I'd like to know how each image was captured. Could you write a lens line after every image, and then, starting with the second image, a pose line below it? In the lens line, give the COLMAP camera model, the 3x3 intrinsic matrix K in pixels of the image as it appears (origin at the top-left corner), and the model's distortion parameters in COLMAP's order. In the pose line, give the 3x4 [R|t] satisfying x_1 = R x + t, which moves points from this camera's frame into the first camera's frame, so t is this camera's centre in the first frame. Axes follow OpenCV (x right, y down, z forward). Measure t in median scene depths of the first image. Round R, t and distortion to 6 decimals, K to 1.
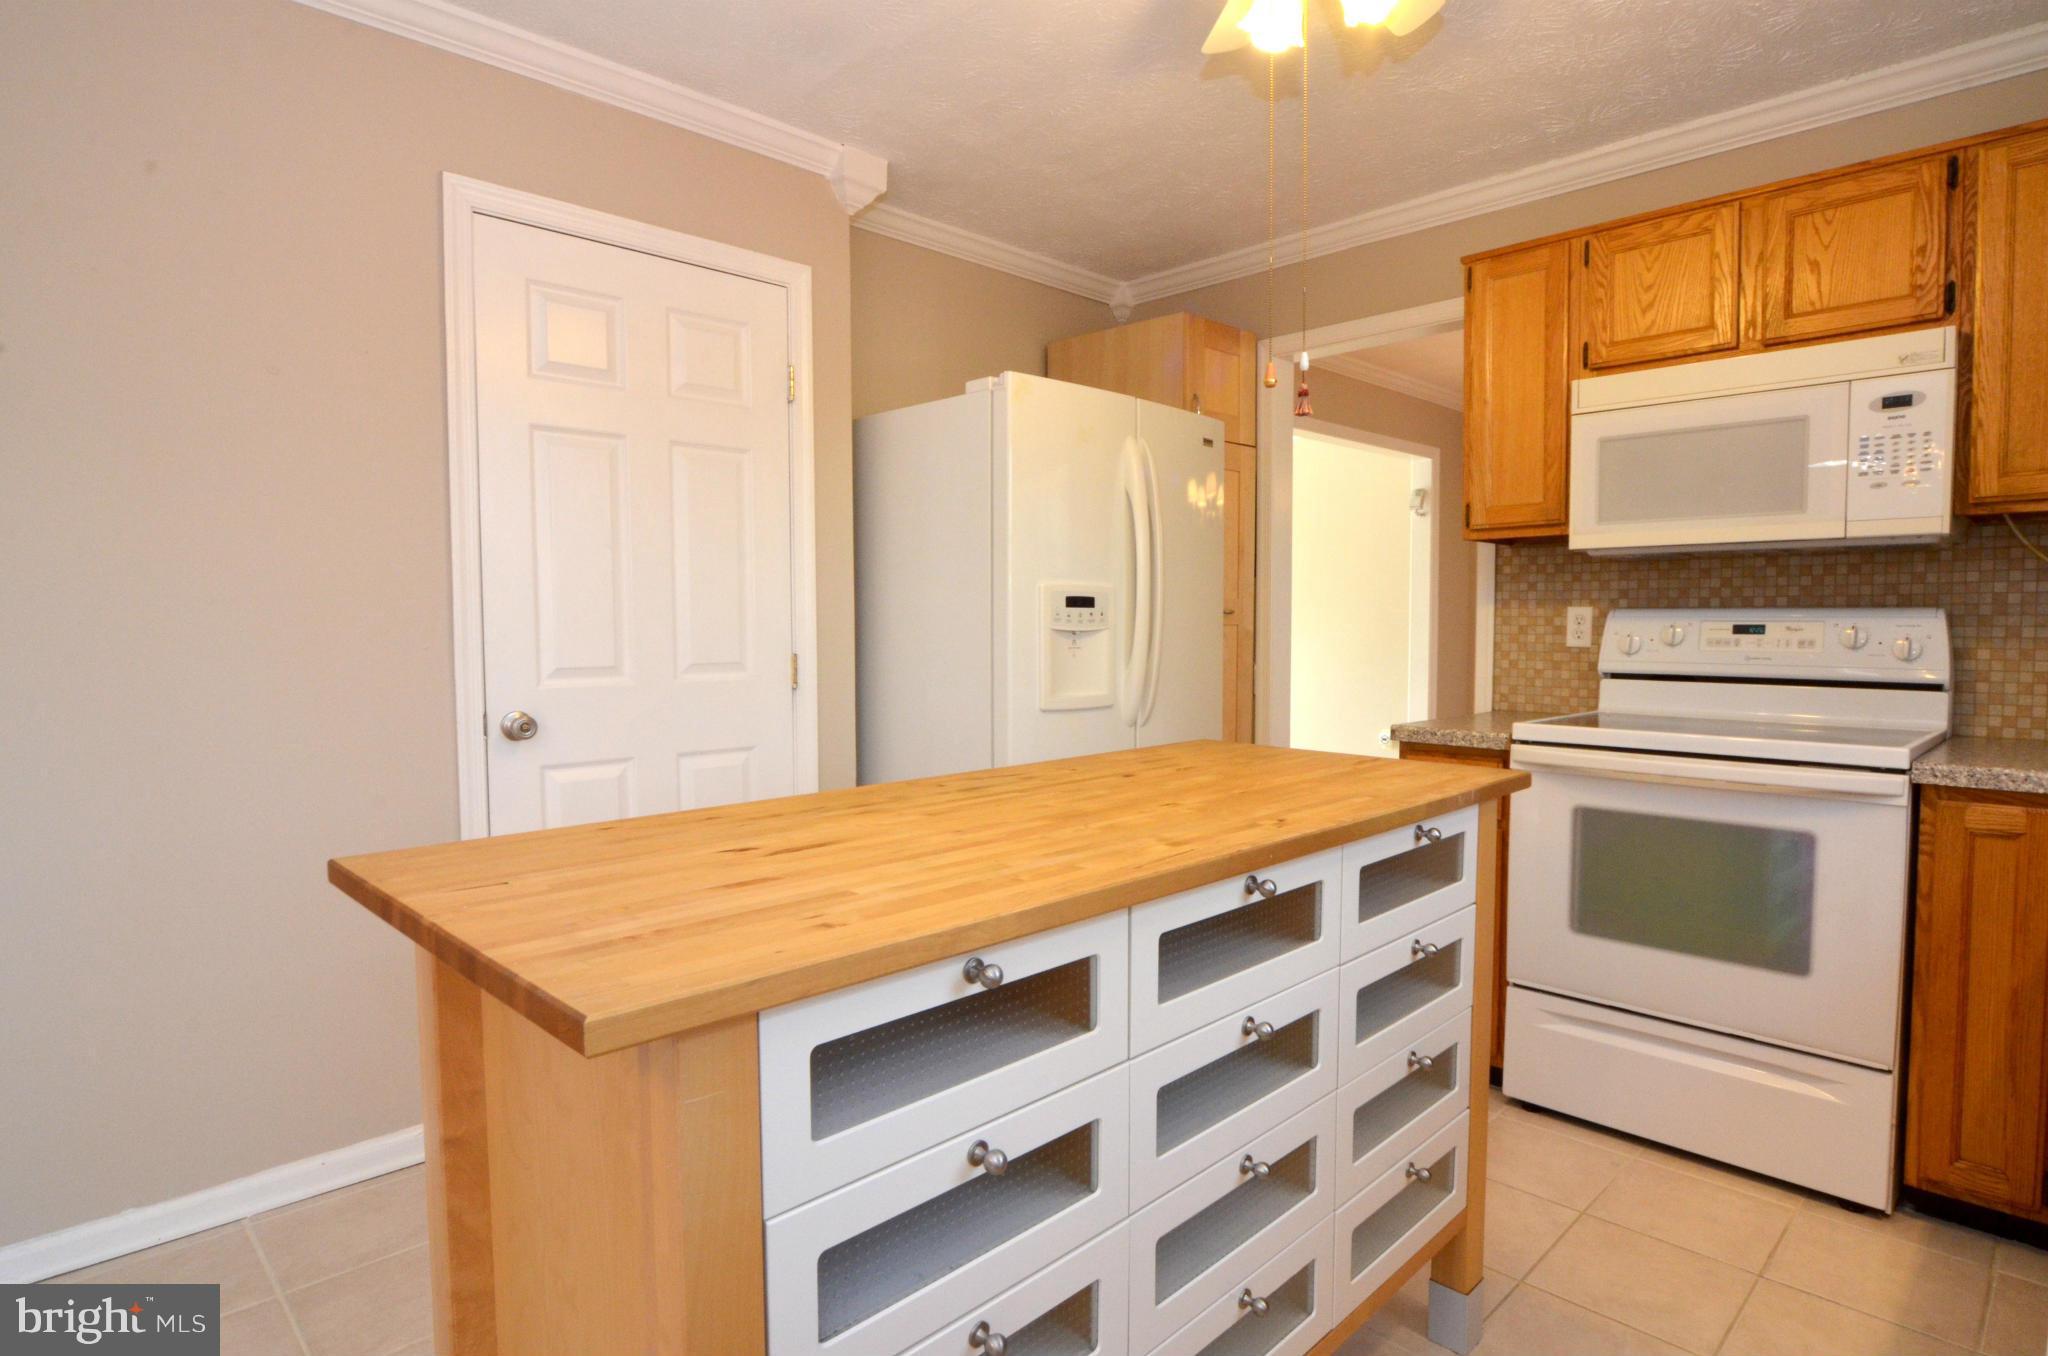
lens RADIAL K [[1083.9, 0, 1071.6], [0, 1083.9, 677.3], [0, 0, 1]] dist [-0.017337, -0.001000]
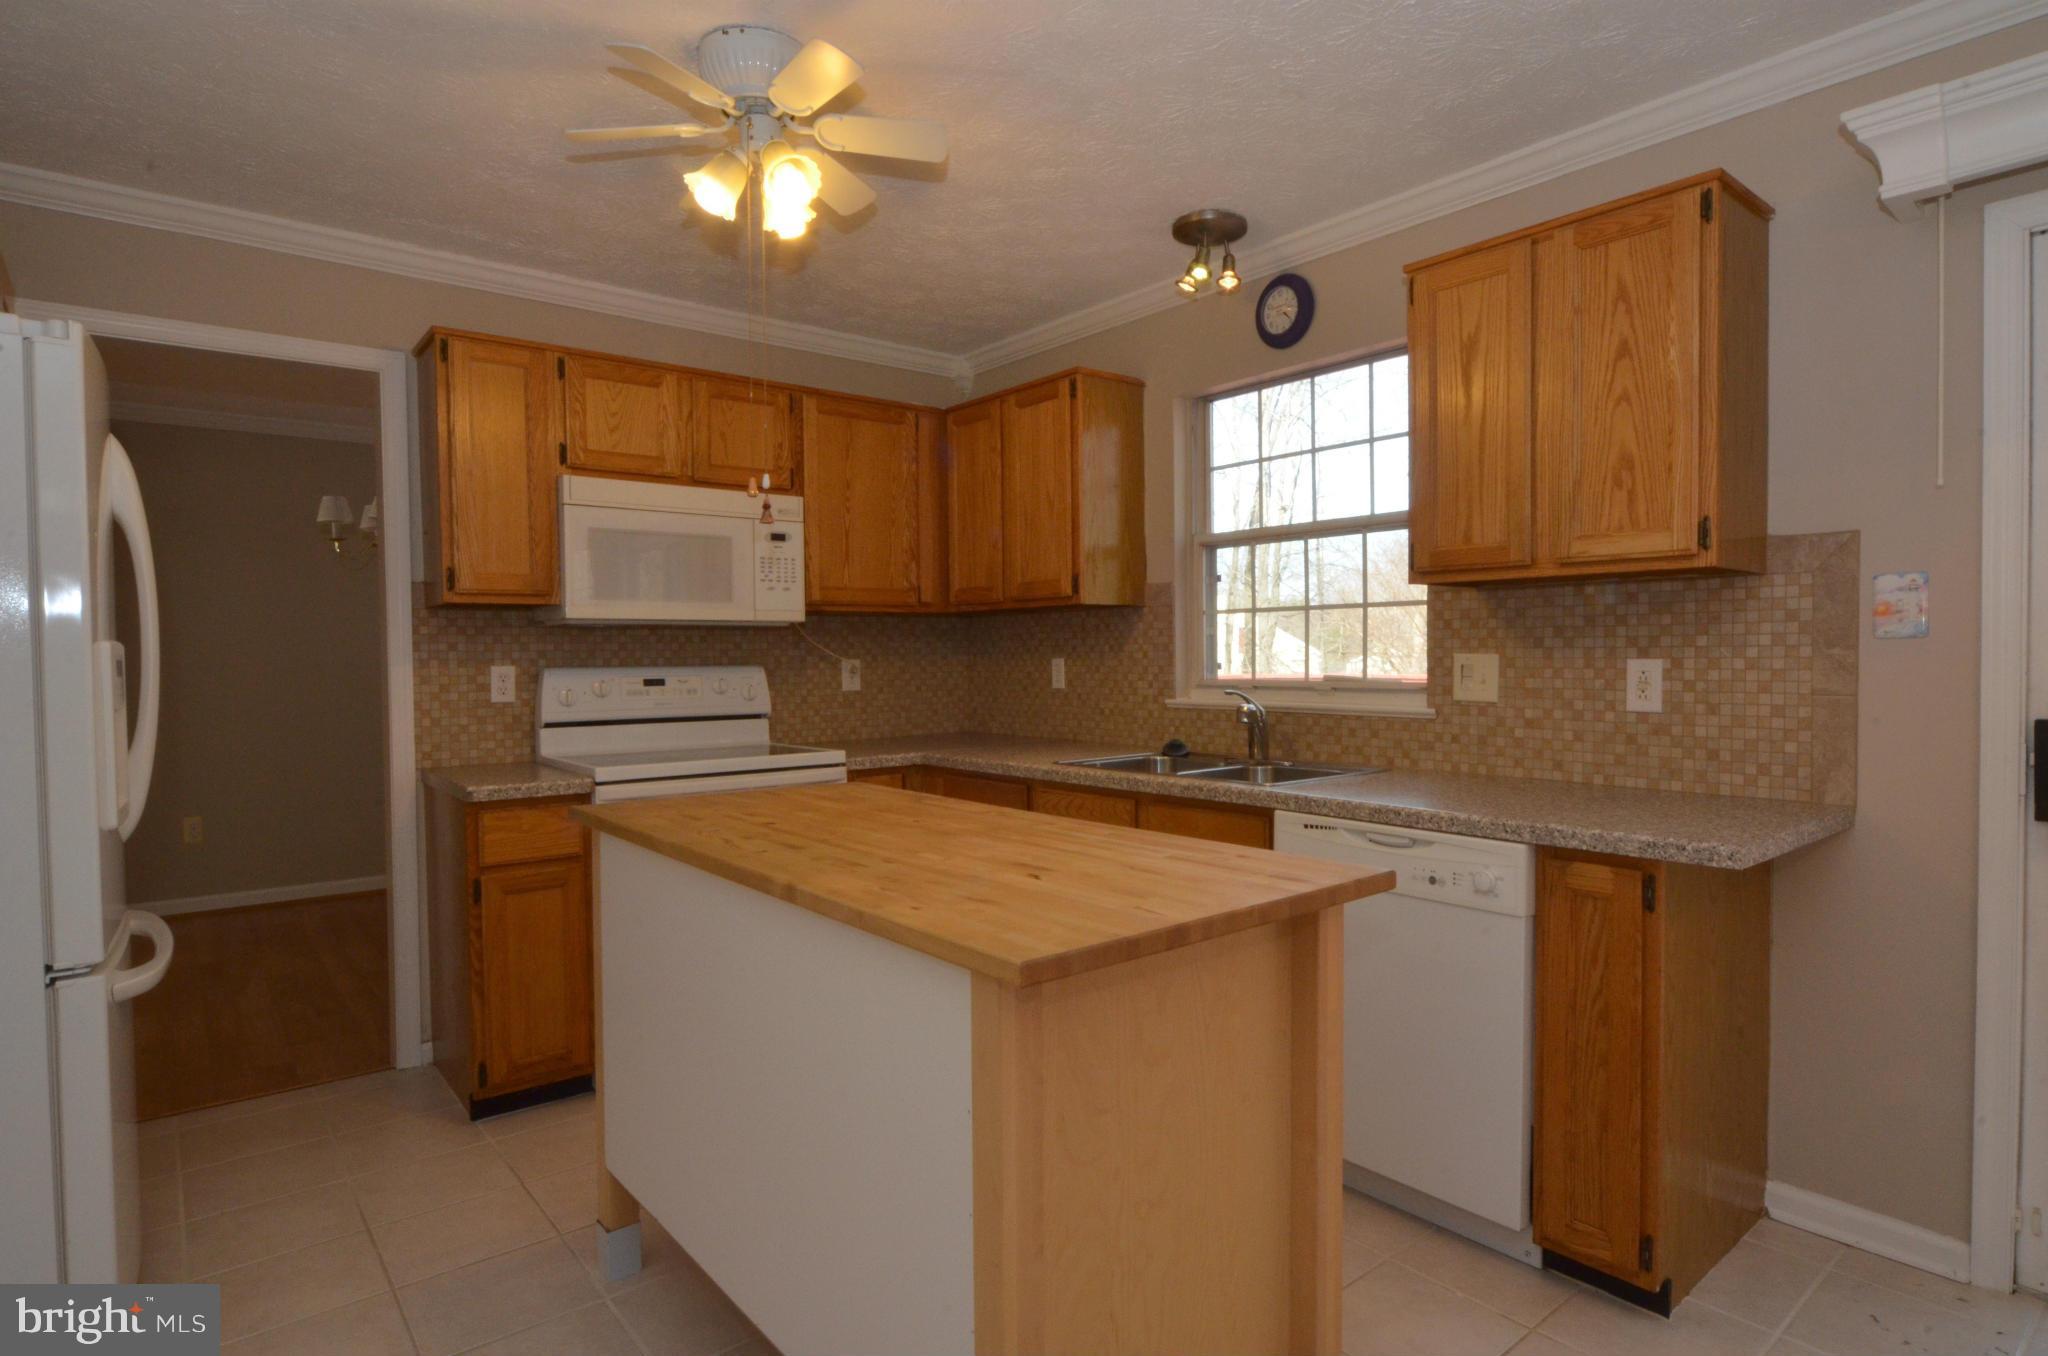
lens RADIAL K [[1083.9, 0, 1096.1], [0, 1083.9, 676.3], [0, 0, 1]] dist [-0.017337, -0.001000]
pose [[0.080476, -0.019913, 0.996558, -0.651073], [0.061070, 0.998021, 0.015010, -0.037890], [-0.994884, 0.059652, 0.081533, 0.336234]]
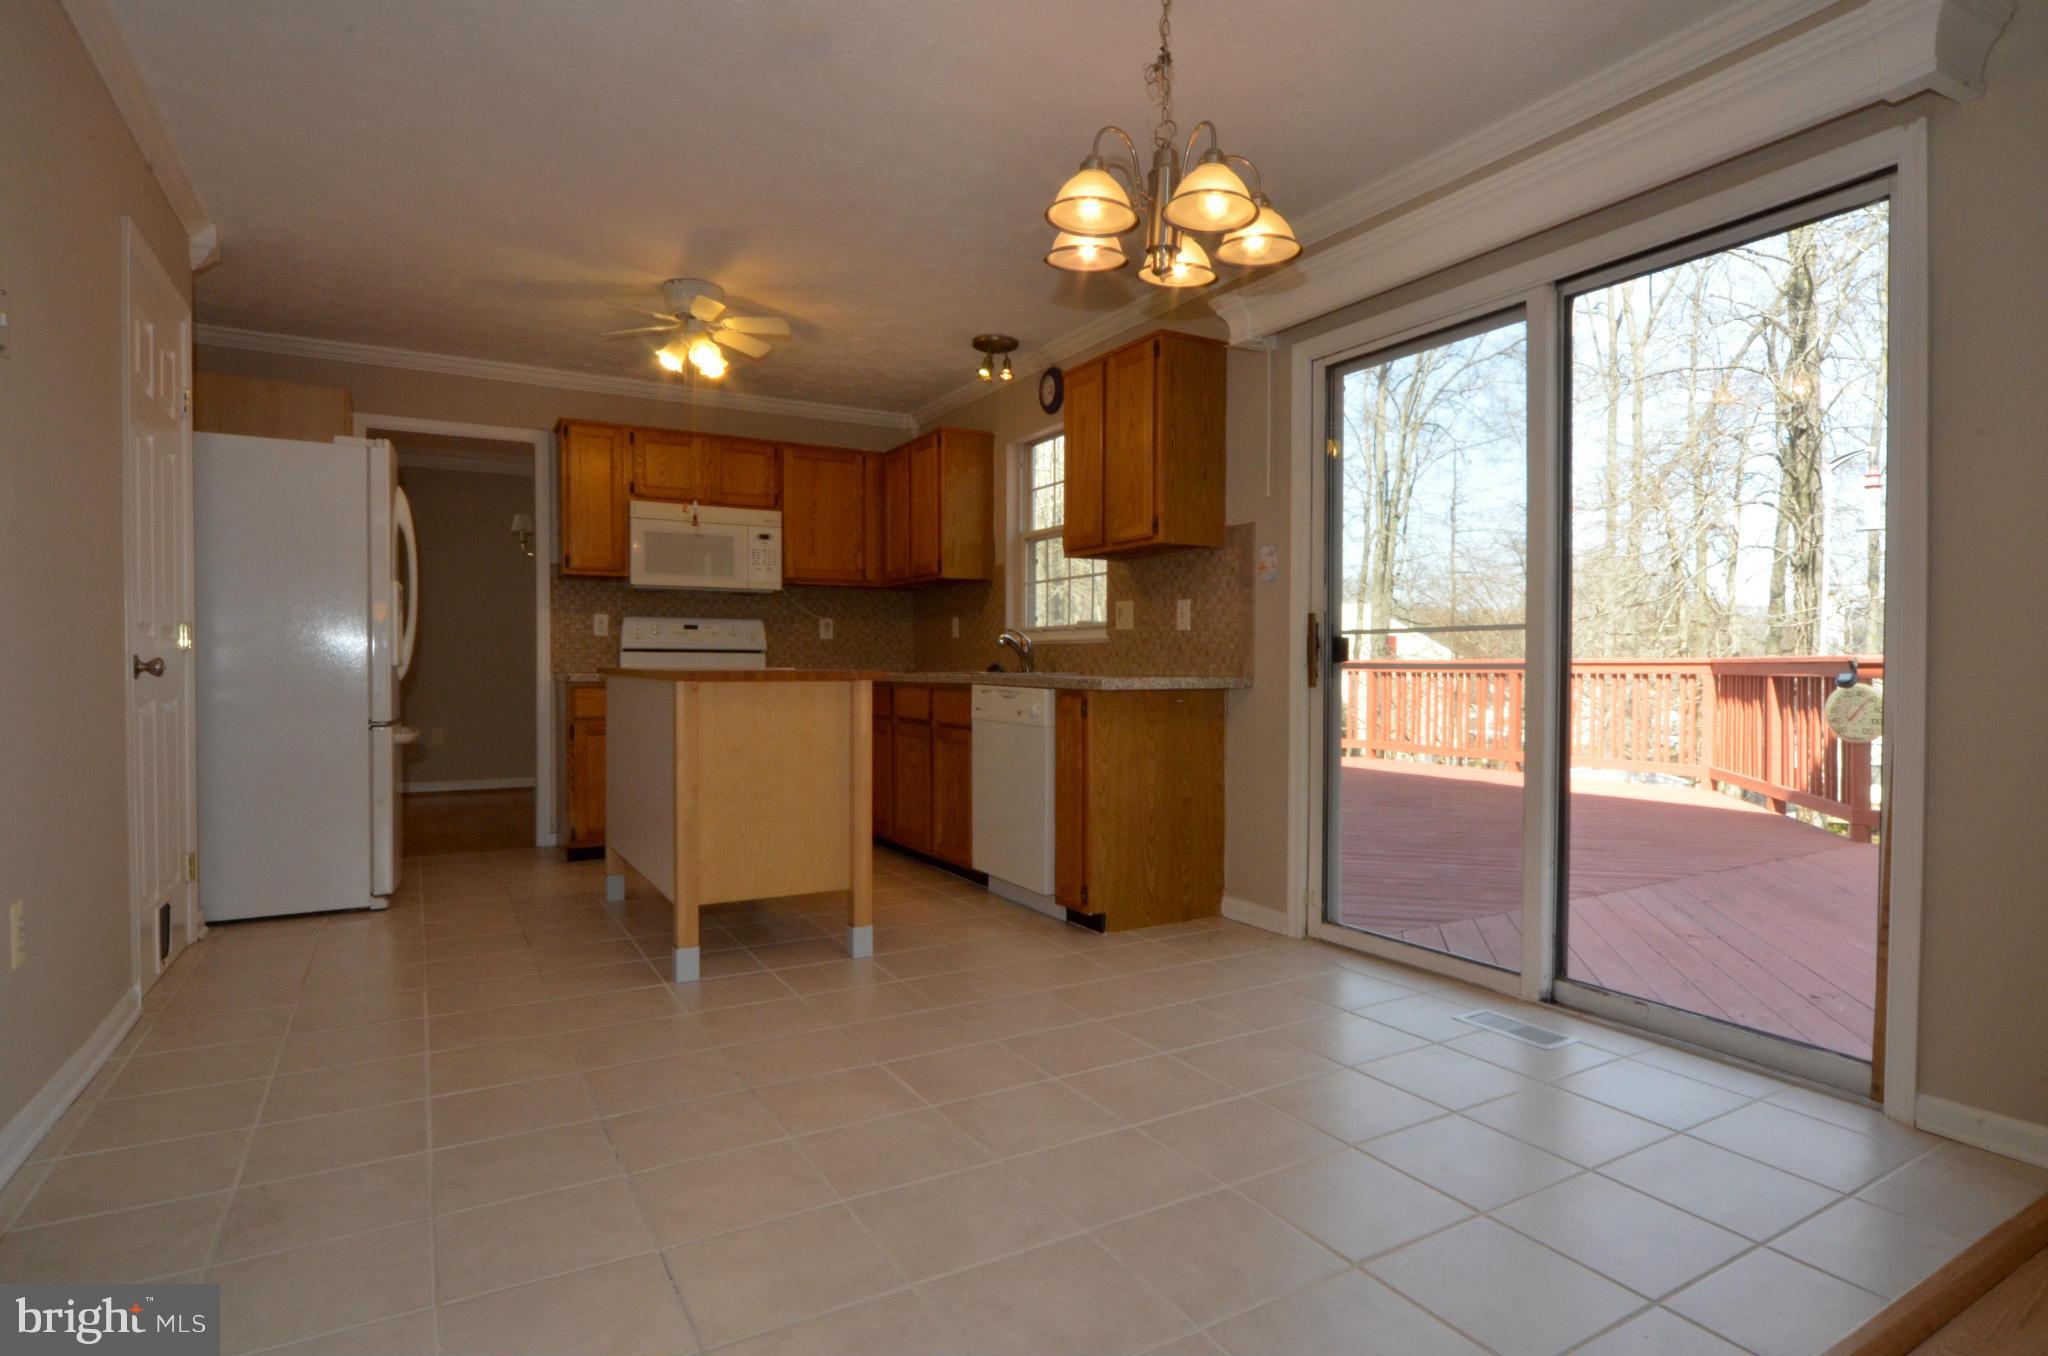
lens RADIAL K [[1083.9, 0, 1087.4], [0, 1083.9, 674.5], [0, 0, 1]] dist [-0.017337, -0.001000]
pose [[0.243442, -0.006462, 0.969894, -1.260773], [0.048210, 0.998822, -0.005446, 0.099158], [-0.968717, 0.048084, 0.243466, -0.292179]]
